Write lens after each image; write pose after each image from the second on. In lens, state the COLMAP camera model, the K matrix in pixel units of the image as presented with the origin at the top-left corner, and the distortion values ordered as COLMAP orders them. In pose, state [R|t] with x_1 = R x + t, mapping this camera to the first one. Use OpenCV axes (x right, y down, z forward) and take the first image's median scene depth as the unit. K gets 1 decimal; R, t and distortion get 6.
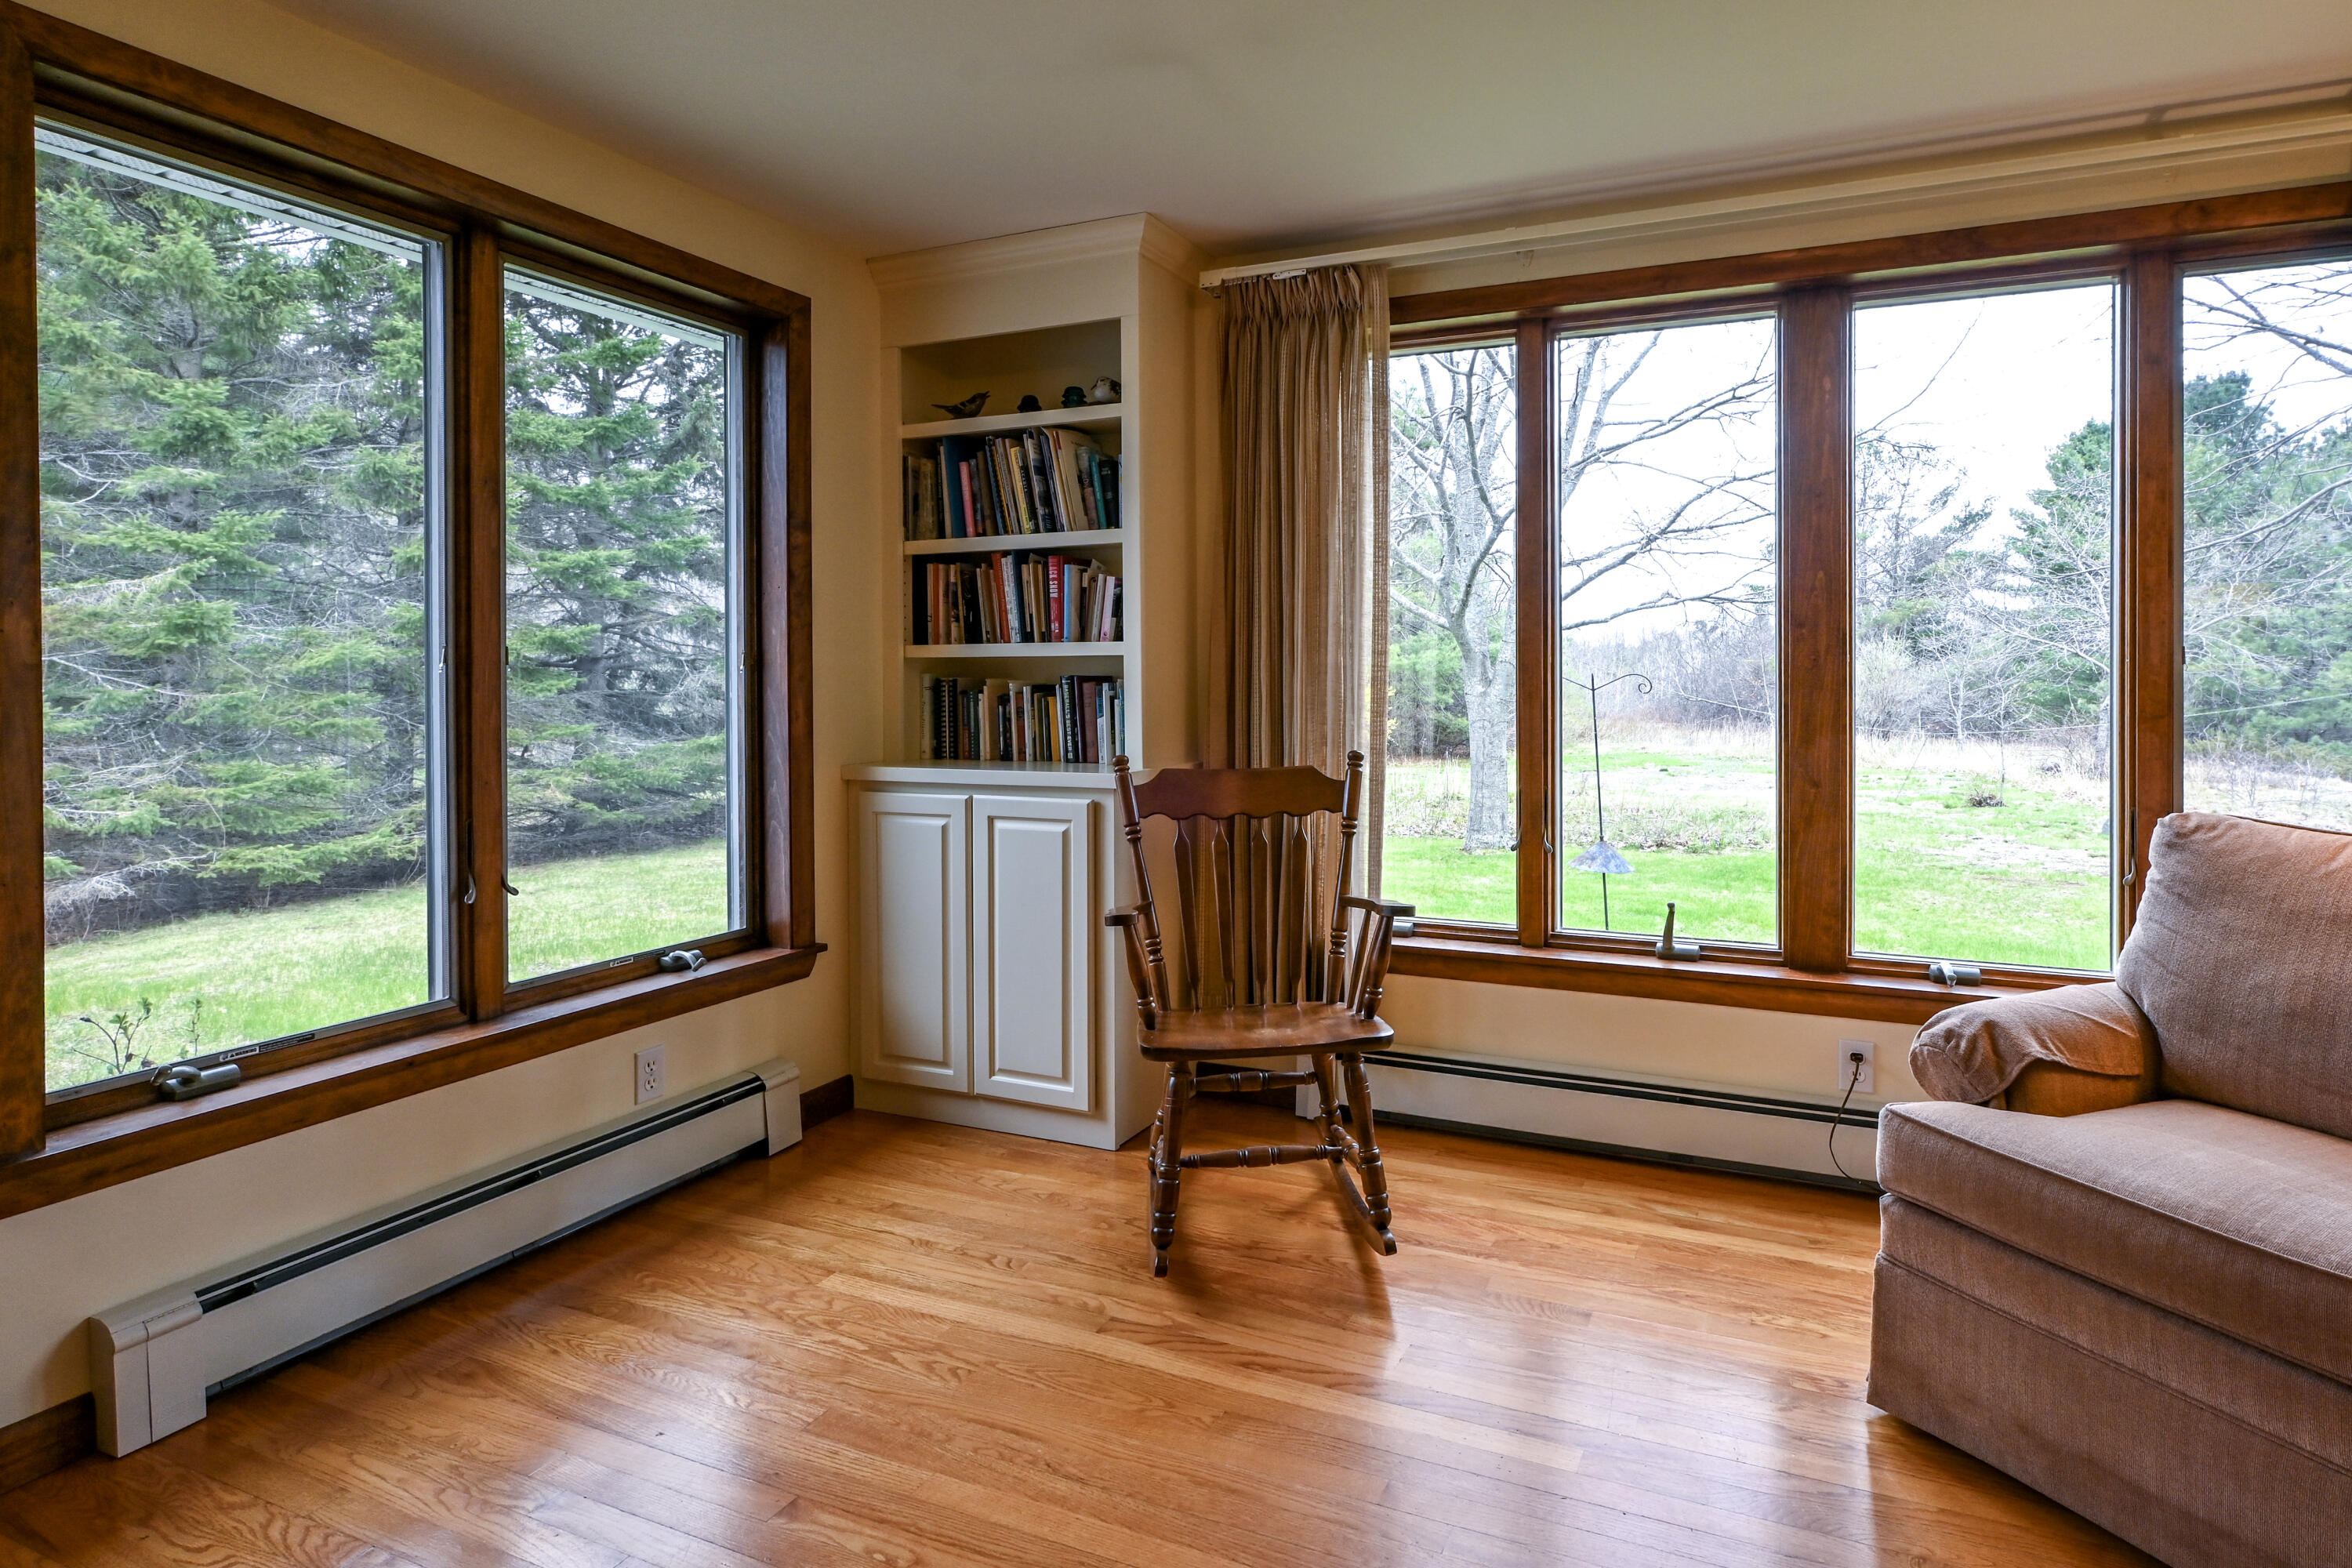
lens RADIAL K [[1188.5, 0, 1304.1], [0, 1188.5, 672.7], [0, 0, 1]] dist [-0.001771, 0.001679]
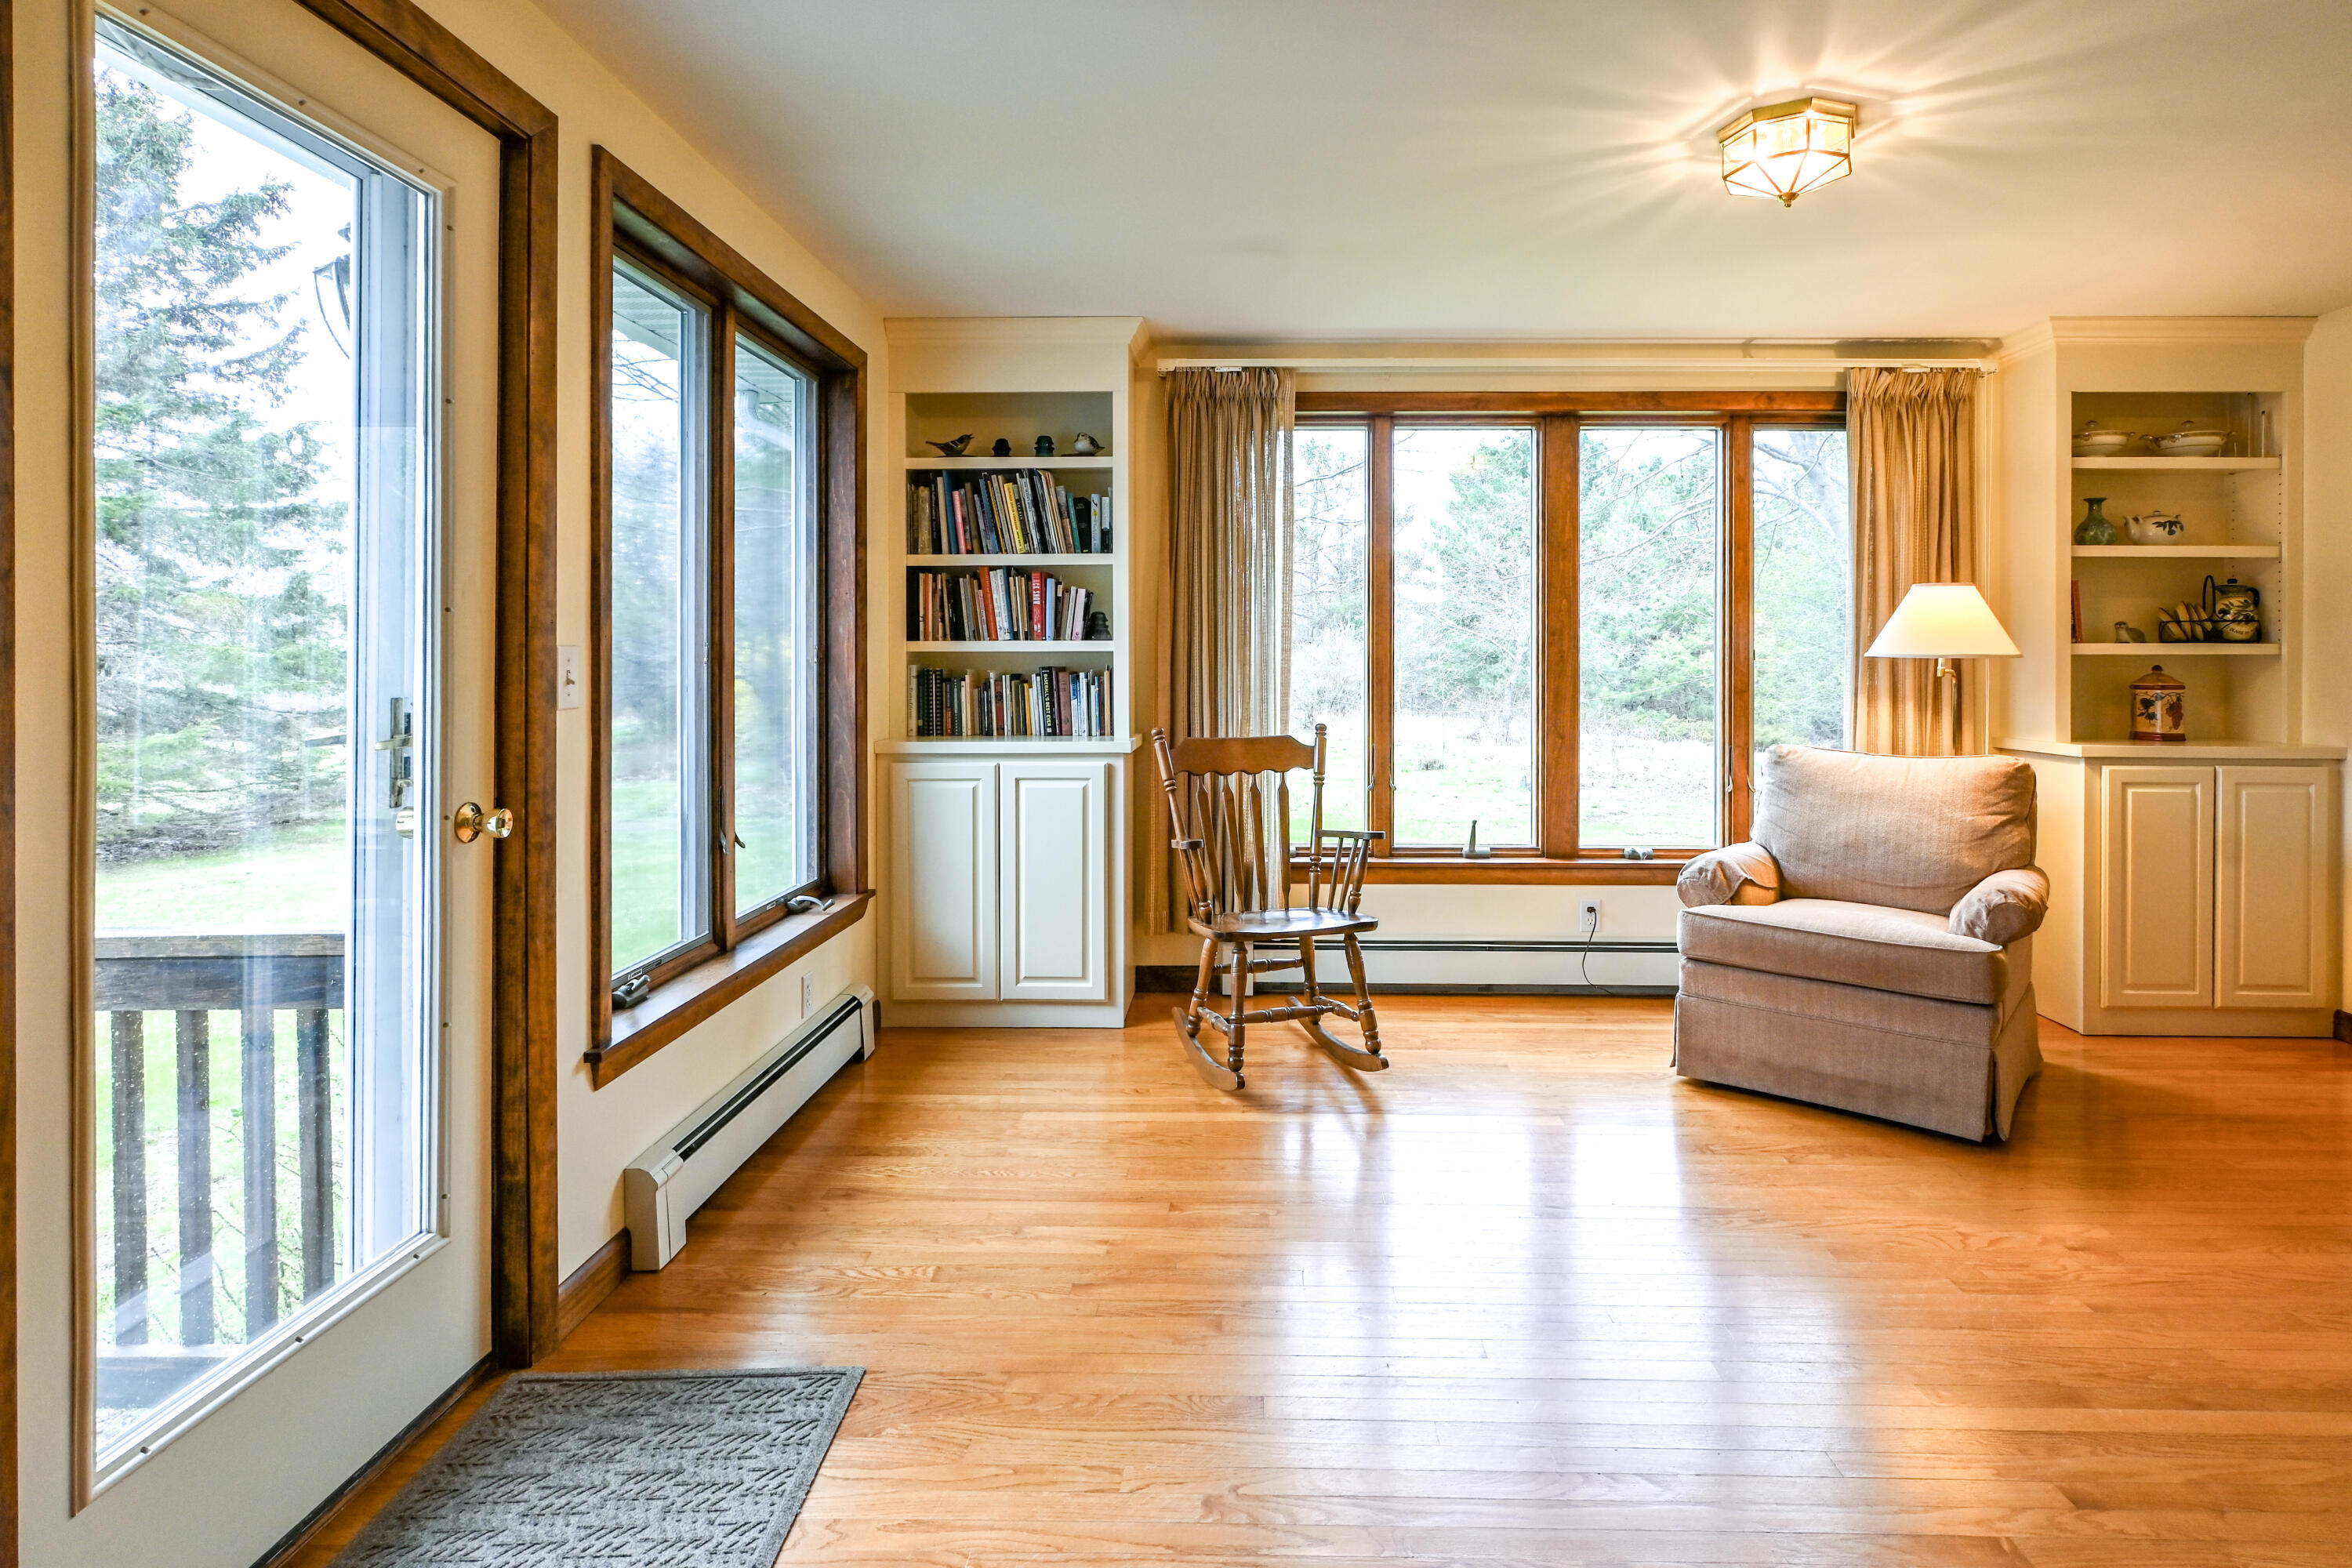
lens RADIAL K [[1188.5, 0, 1238.2], [0, 1188.5, 659.5], [0, 0, 1]] dist [-0.001771, 0.001679]
pose [[0.925288, 0.001259, 0.379264, -0.516979], [-0.002570, 0.999992, 0.002950, -0.009985], [-0.379258, -0.003704, 0.925284, -0.256345]]
